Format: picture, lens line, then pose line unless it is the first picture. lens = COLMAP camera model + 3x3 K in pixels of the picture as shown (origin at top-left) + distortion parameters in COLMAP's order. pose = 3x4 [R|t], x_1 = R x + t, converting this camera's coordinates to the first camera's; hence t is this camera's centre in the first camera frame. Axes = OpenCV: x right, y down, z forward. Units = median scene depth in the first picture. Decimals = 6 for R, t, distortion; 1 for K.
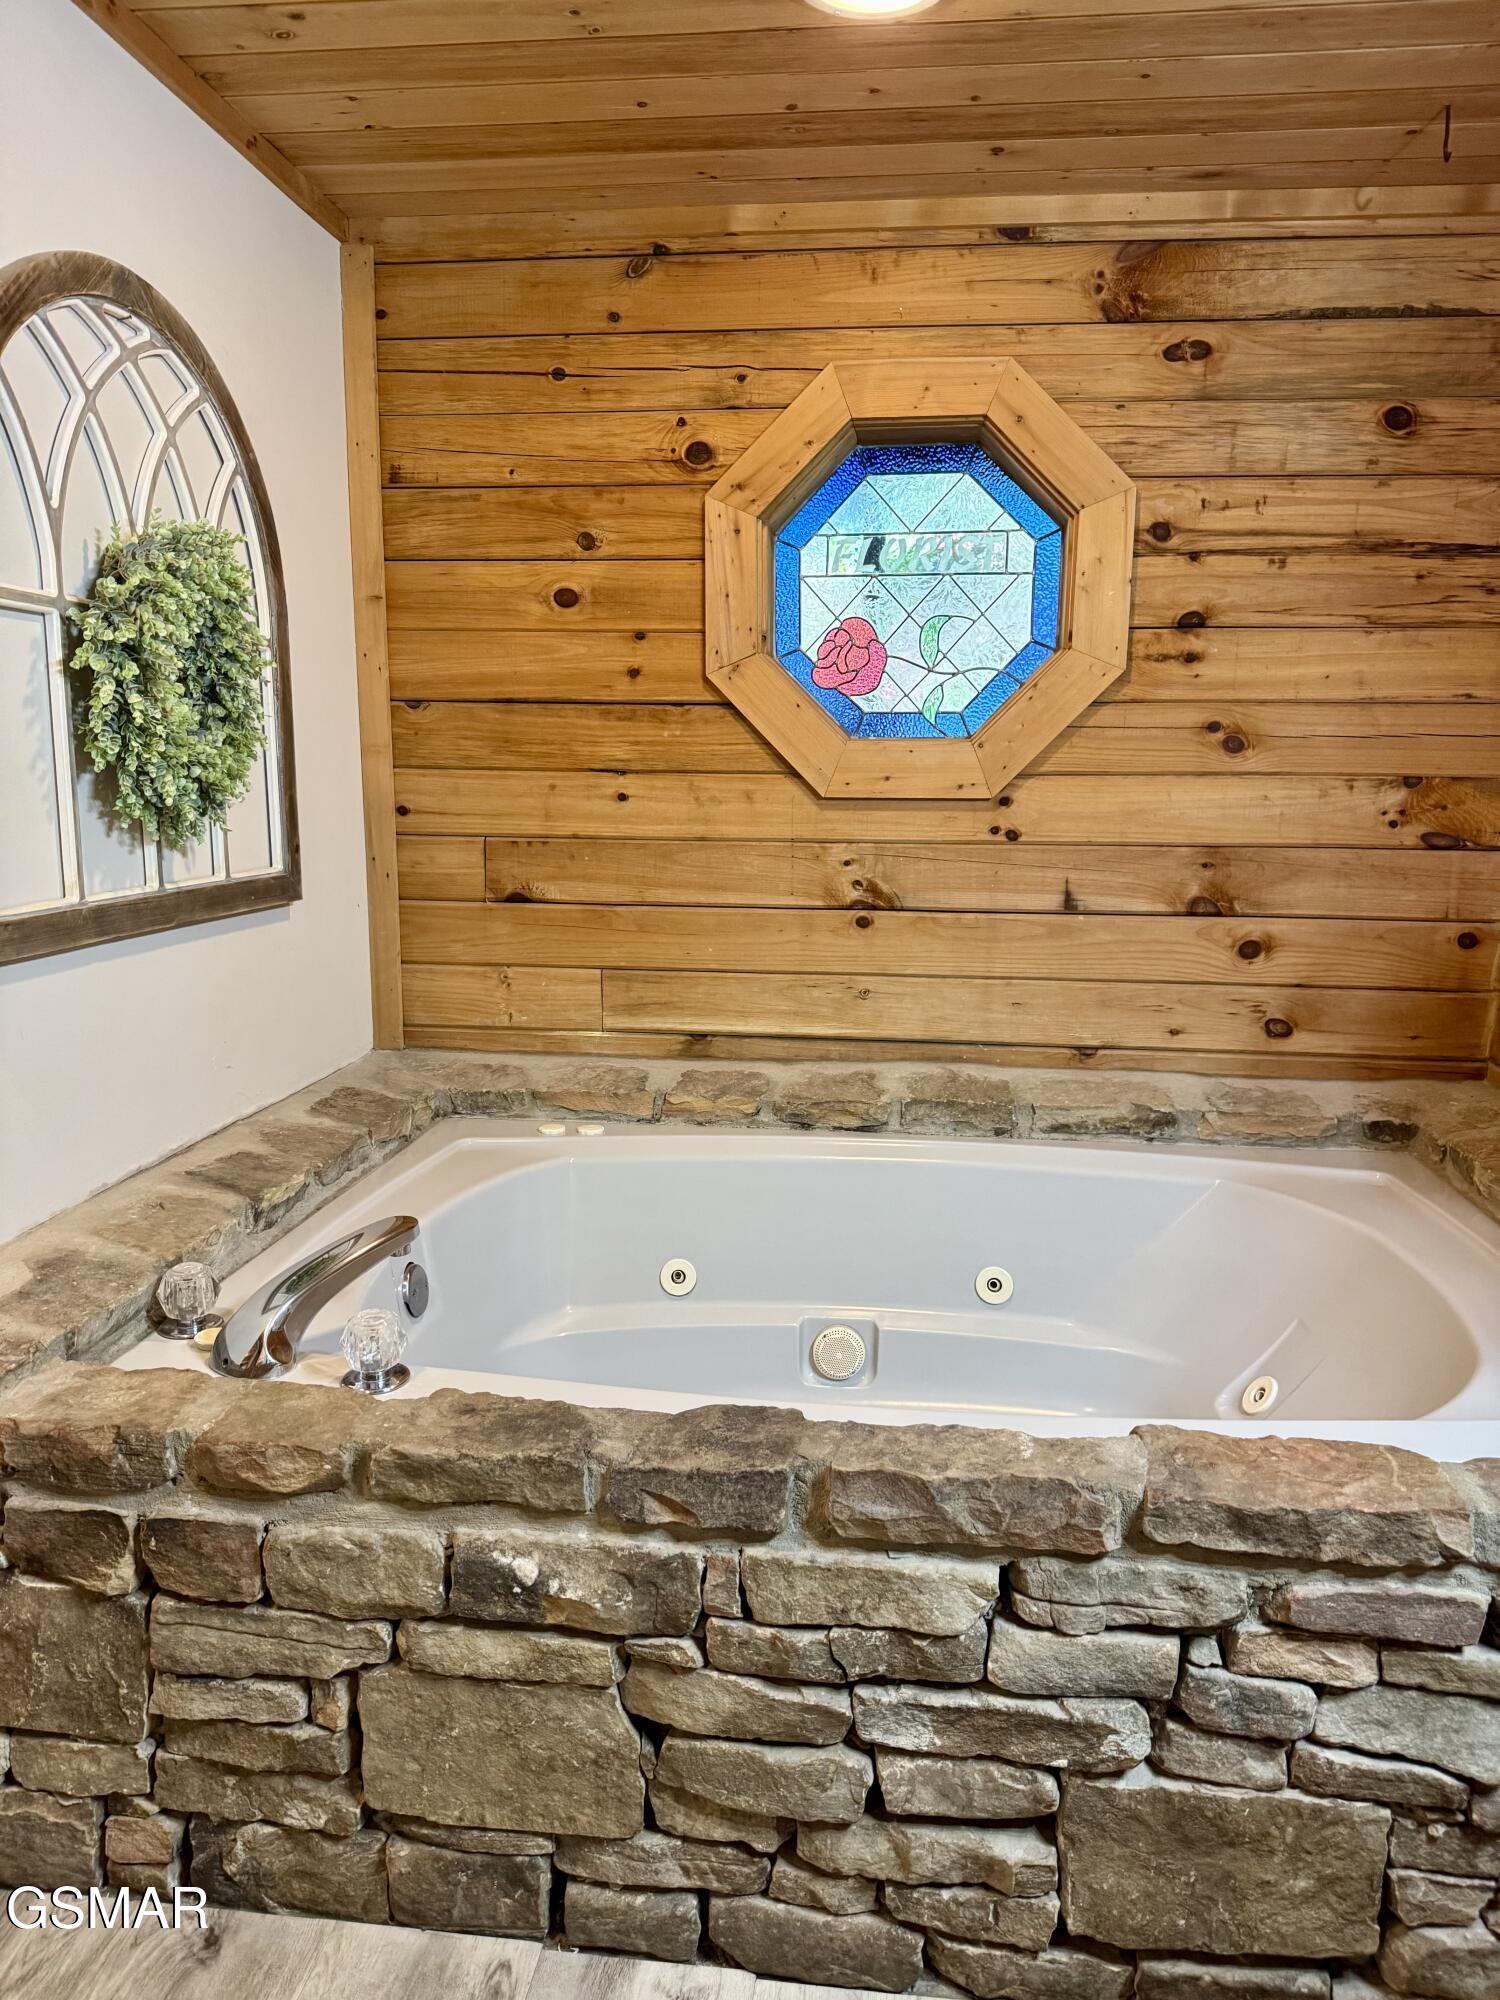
lens RADIAL K [[1385.8, 0, 743.7], [0, 1385.8, 1014.4], [0, 0, 1]] dist [0.112046, -0.178611]
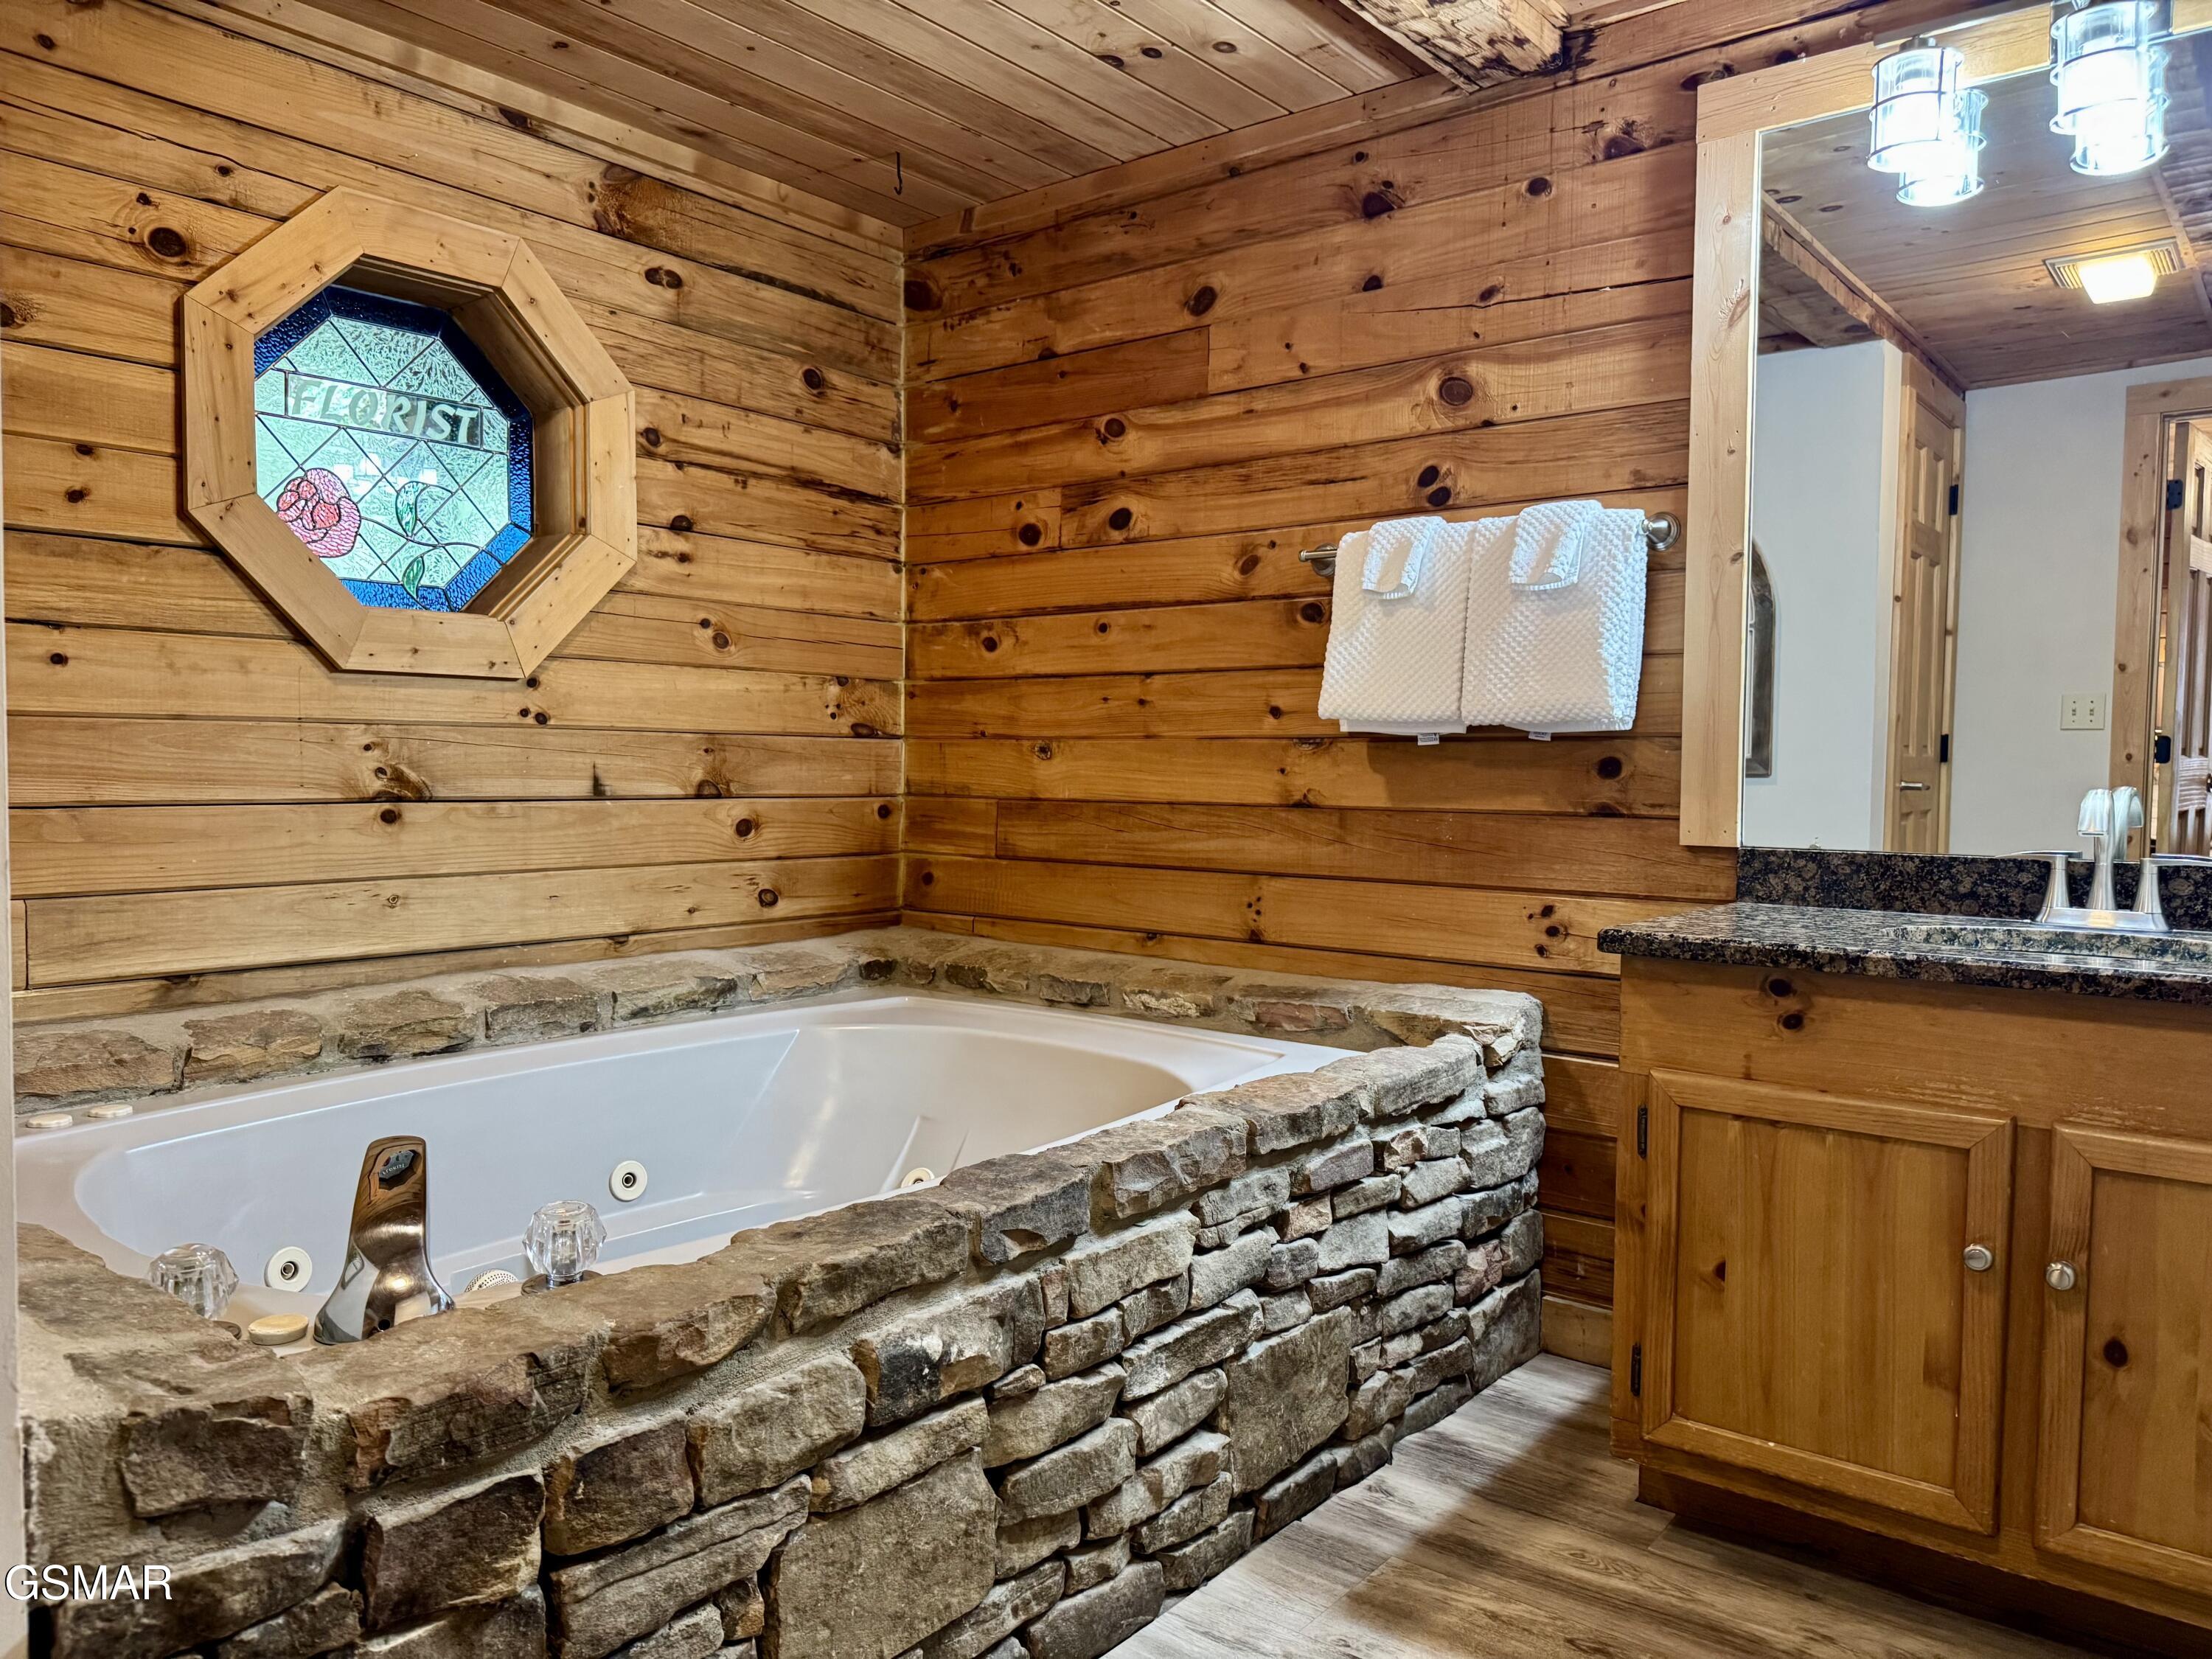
lens RADIAL K [[1532.7, 0, 1110.0], [0, 1532.7, 833.0], [0, 0, 1]] dist [0.112046, -0.178611]
pose [[0.537082, -0.044088, 0.842377, -0.521618], [0.142775, 0.988976, -0.039270, 0.048070], [-0.831359, 0.141361, 0.537456, 0.126965]]
